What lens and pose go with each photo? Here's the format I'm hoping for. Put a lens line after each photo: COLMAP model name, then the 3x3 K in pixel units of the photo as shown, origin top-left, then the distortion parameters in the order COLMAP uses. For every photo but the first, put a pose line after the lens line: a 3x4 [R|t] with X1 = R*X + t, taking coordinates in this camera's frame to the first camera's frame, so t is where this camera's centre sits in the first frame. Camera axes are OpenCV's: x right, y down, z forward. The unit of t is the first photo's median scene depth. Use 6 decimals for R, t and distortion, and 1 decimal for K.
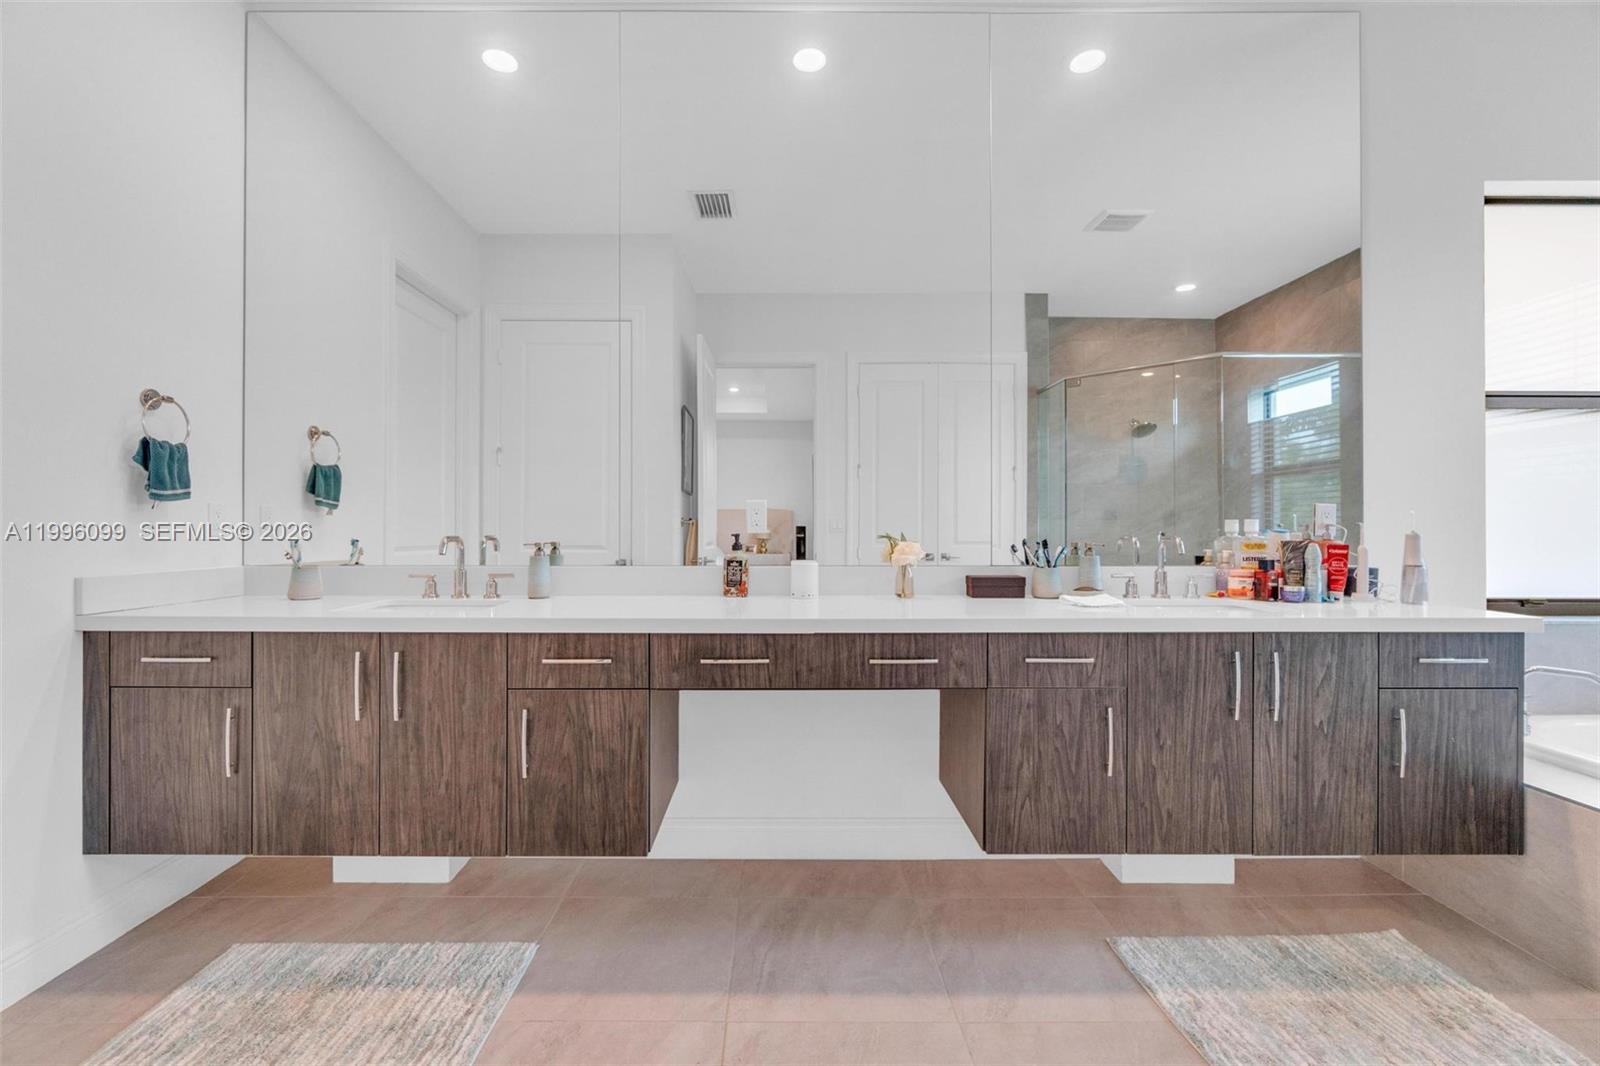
lens RADIAL K [[755.9, 0, 800.0], [0, 755.9, 533.0], [0, 0, 1]] dist [-0.002120, -0.000386]
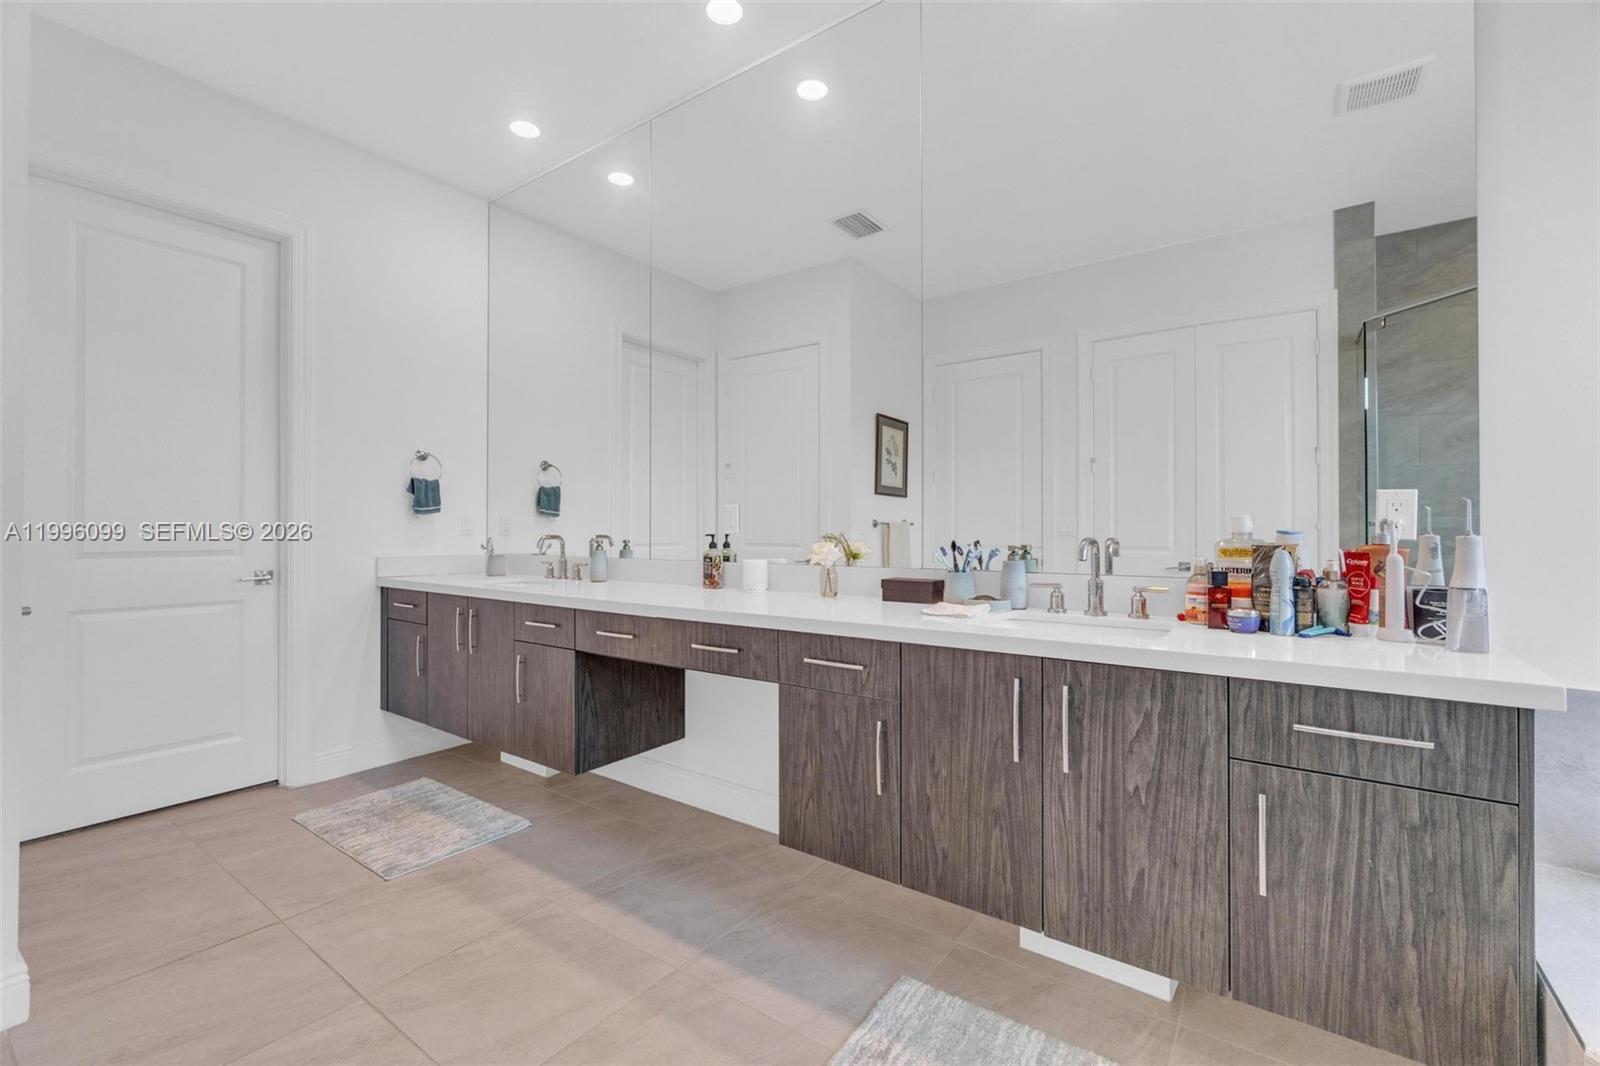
lens RADIAL K [[778.2, 0, 795.2], [0, 778.2, 536.8], [0, 0, 1]] dist [-0.001371, 0.000284]
pose [[0.761675, 0.003875, -0.647947, 0.930454], [-0.003675, 0.999992, 0.001660, 0.003228], [0.647948, 0.001117, 0.761683, 0.199298]]
